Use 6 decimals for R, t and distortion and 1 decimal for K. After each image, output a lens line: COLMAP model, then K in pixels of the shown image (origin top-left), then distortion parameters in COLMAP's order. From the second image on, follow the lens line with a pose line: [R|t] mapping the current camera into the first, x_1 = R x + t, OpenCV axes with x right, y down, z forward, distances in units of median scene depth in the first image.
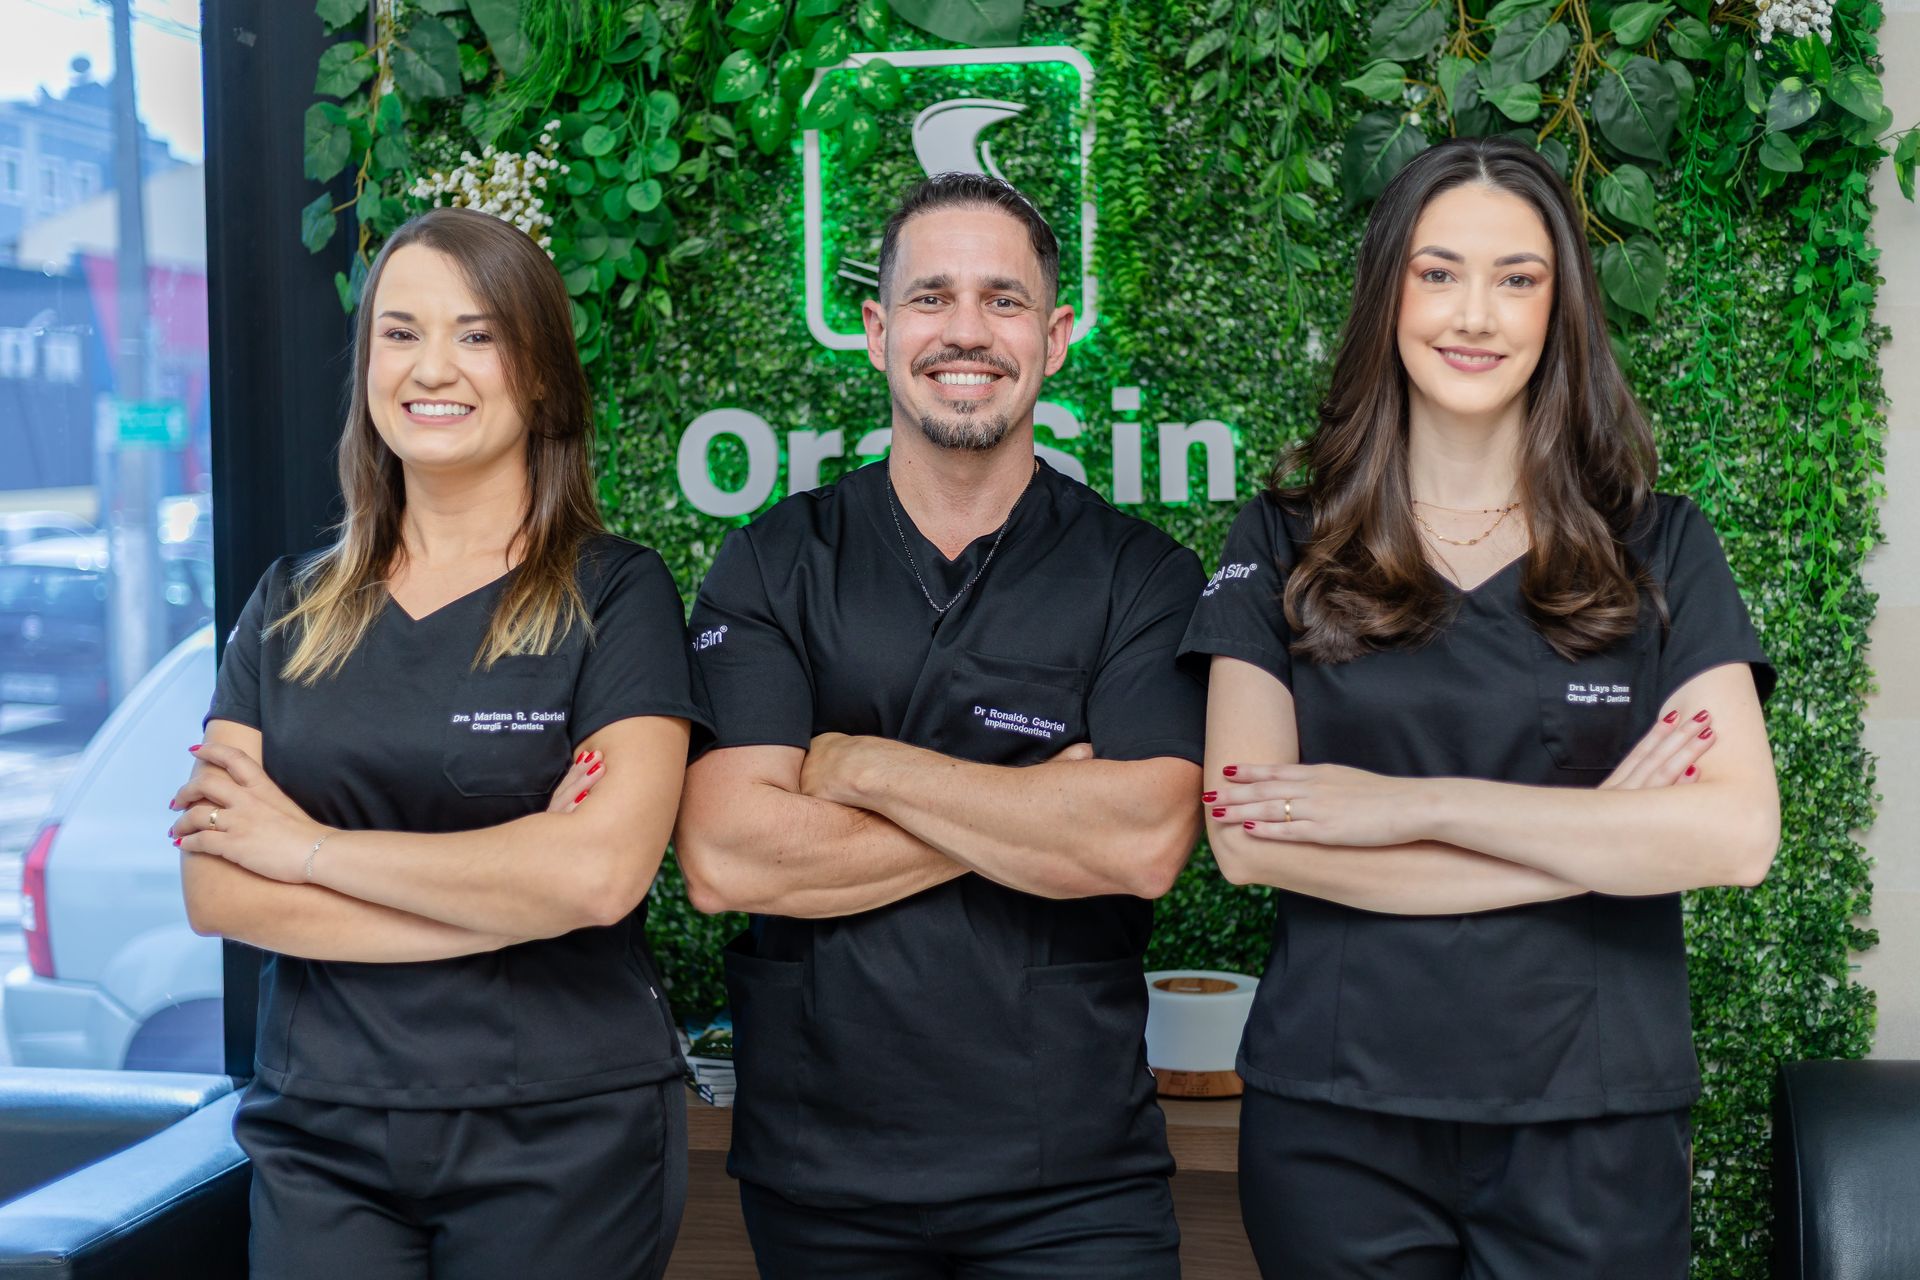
lens RADIAL K [[2784.3, 0, 890.6], [0, 2784.3, 605.1], [0, 0, 1]] dist [0.006140, 0.000000]
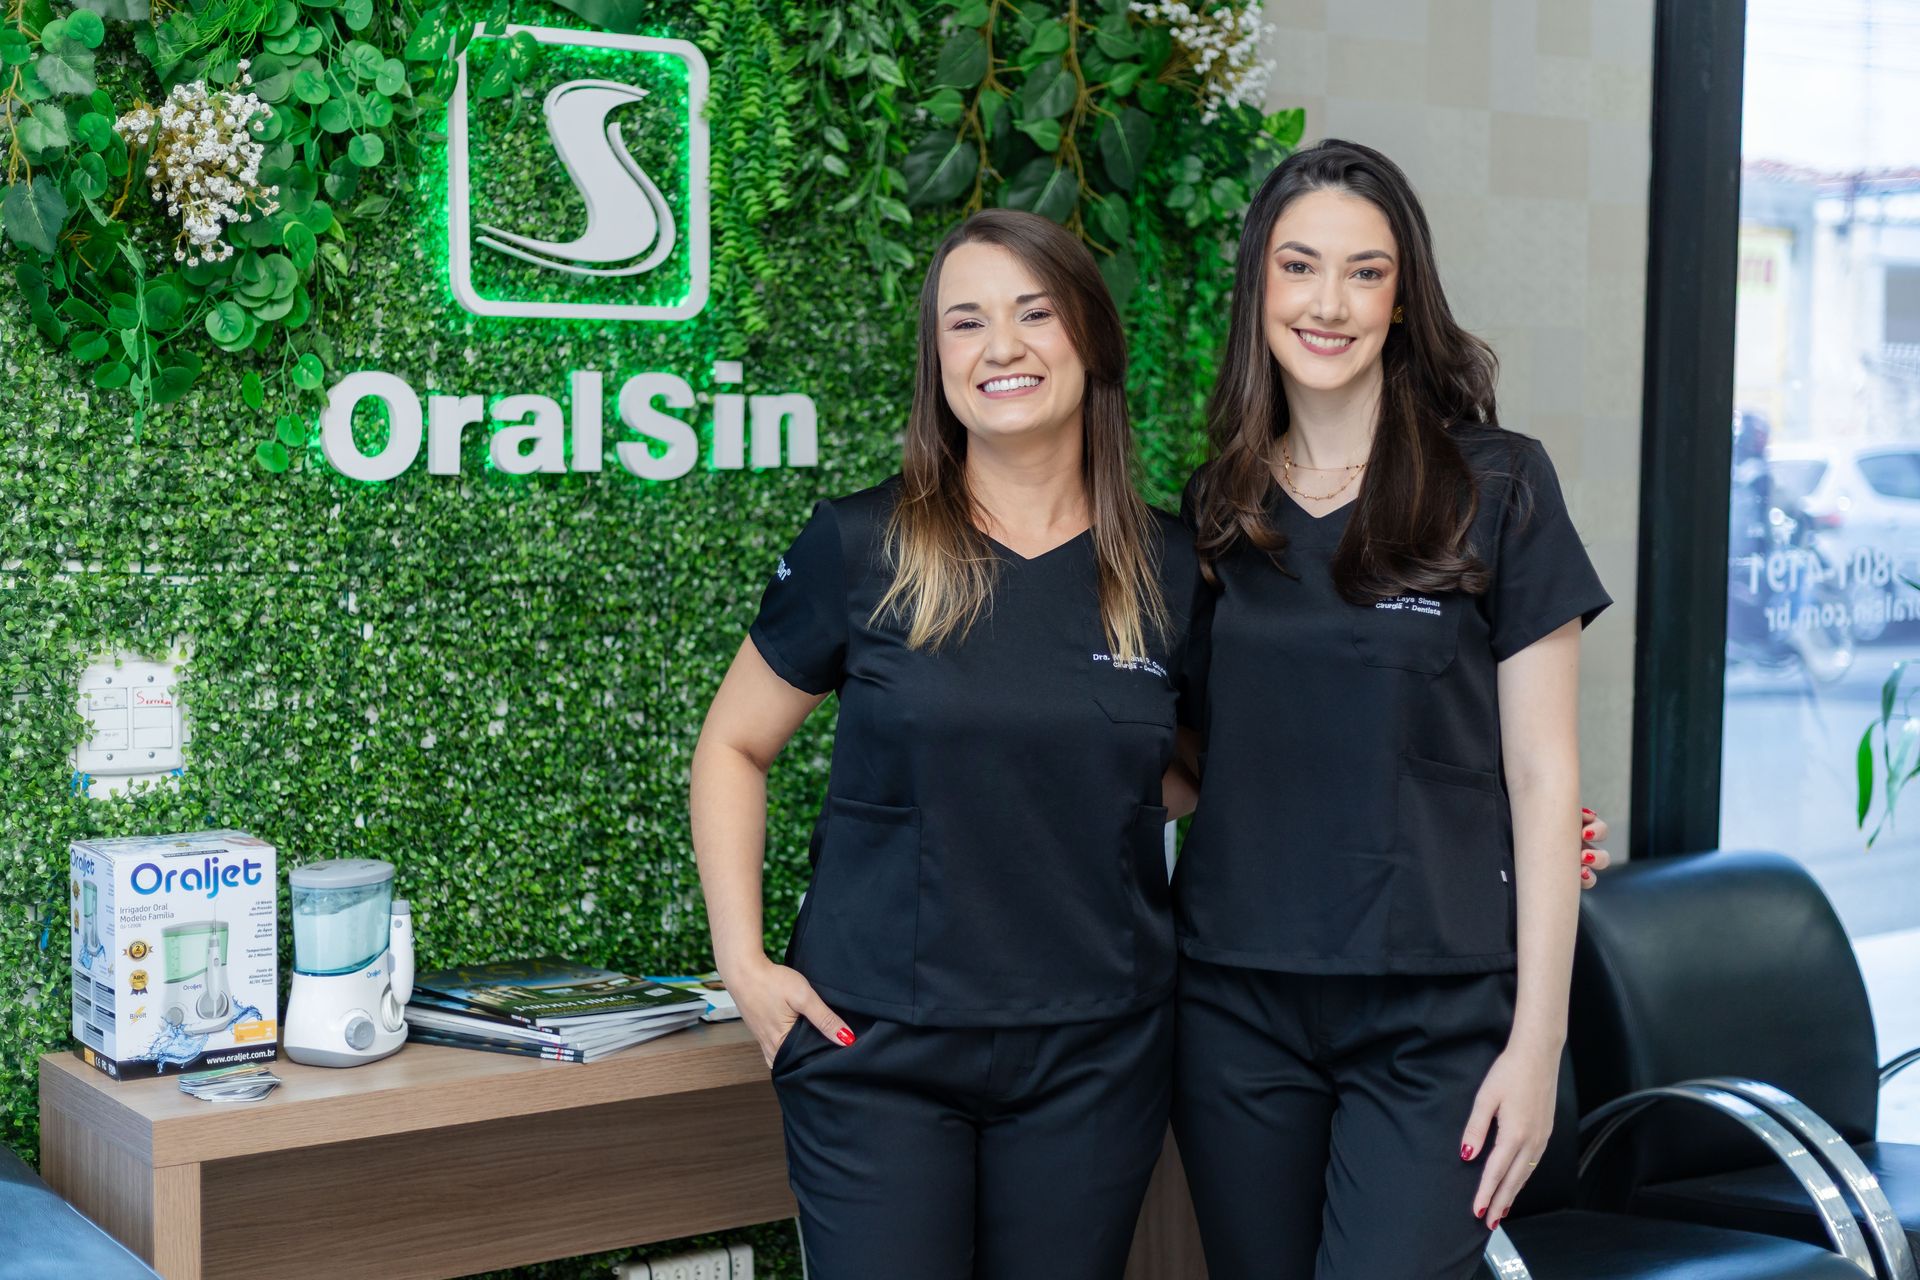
lens RADIAL K [[2784.3, 0, 966.9], [0, 2784.3, 630.0], [0, 0, 1]] dist [0.006140, 0.000000]
pose [[0.712725, -0.039333, 0.700340, -0.647178], [0.024775, 0.999215, 0.030905, -0.005099], [-0.701006, -0.004676, 0.713140, 0.167044]]
